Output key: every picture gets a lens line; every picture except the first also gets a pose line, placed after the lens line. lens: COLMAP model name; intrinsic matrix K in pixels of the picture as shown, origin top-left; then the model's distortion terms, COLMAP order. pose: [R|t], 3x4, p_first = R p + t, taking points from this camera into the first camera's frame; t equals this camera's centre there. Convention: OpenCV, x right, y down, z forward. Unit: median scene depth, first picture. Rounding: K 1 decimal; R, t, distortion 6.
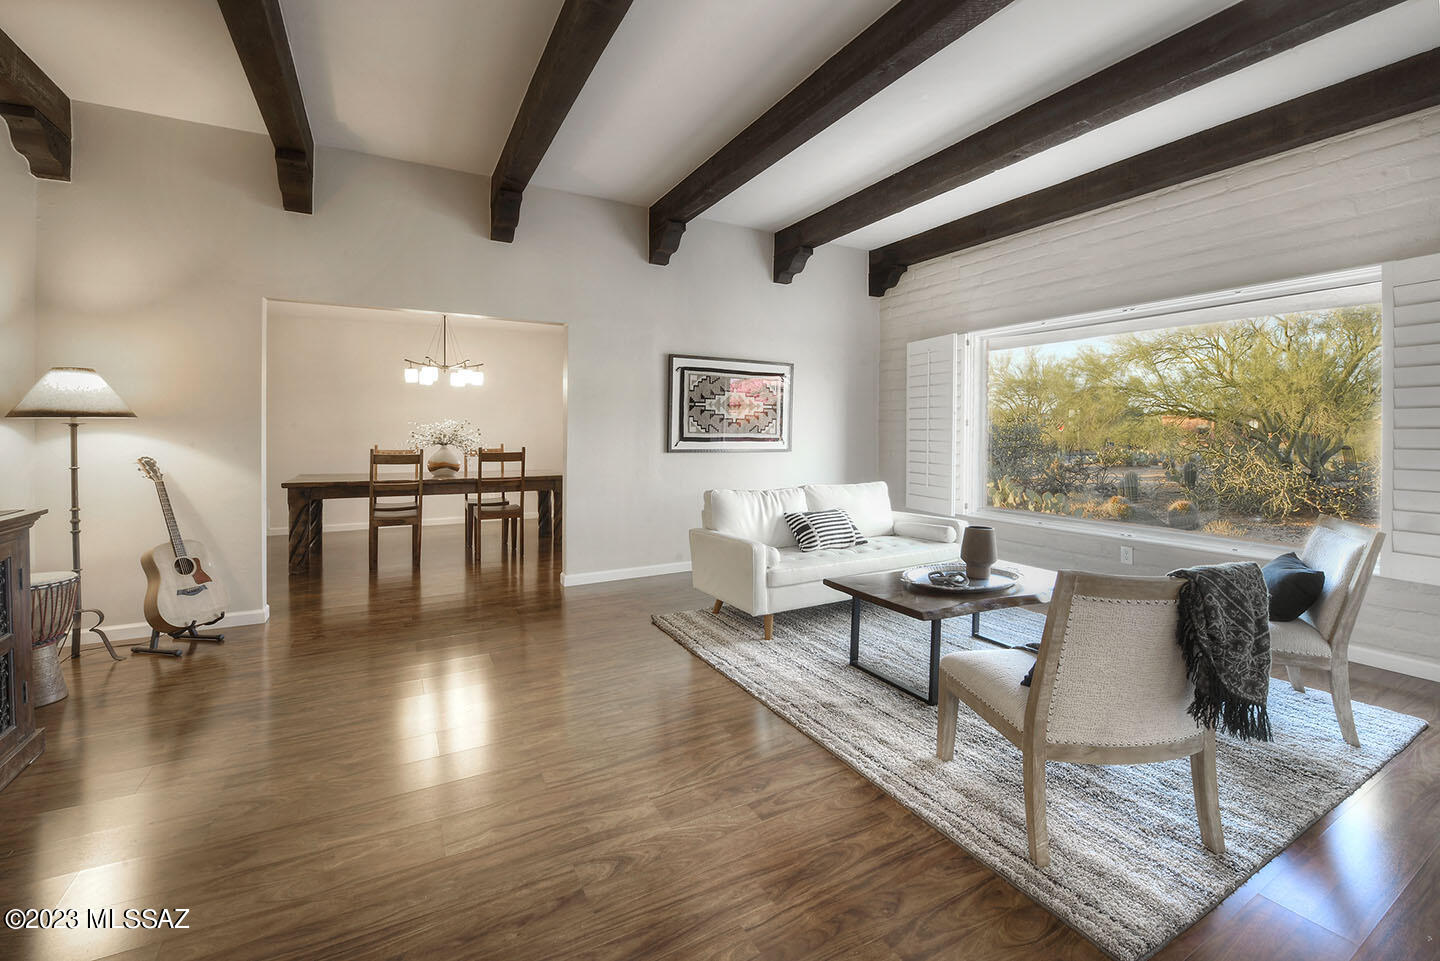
lens RADIAL K [[590.3, 0, 713.2], [0, 590.3, 433.4], [0, 0, 1]] dist [-0.020667, -0.000516]
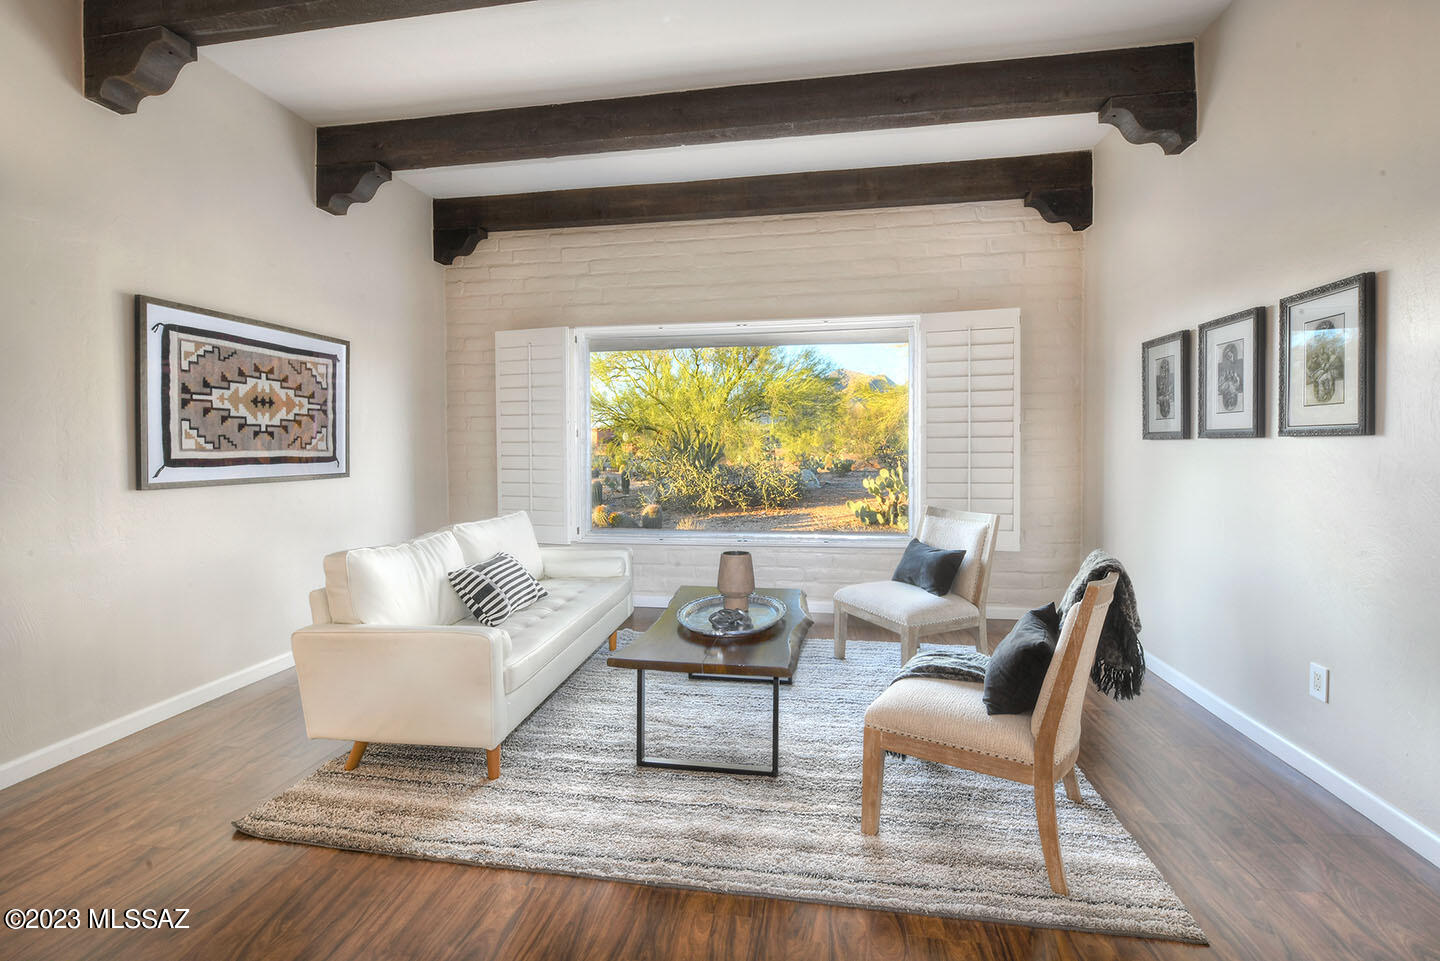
lens RADIAL K [[655.5, 0, 701.1], [0, 655.5, 461.1], [0, 0, 1]] dist [-0.017040, -0.000658]
pose [[0.618632, -0.029176, 0.785139, -0.212803], [0.012664, 0.999551, 0.027165, -0.001503], [-0.785579, -0.006862, 0.618724, 0.279203]]
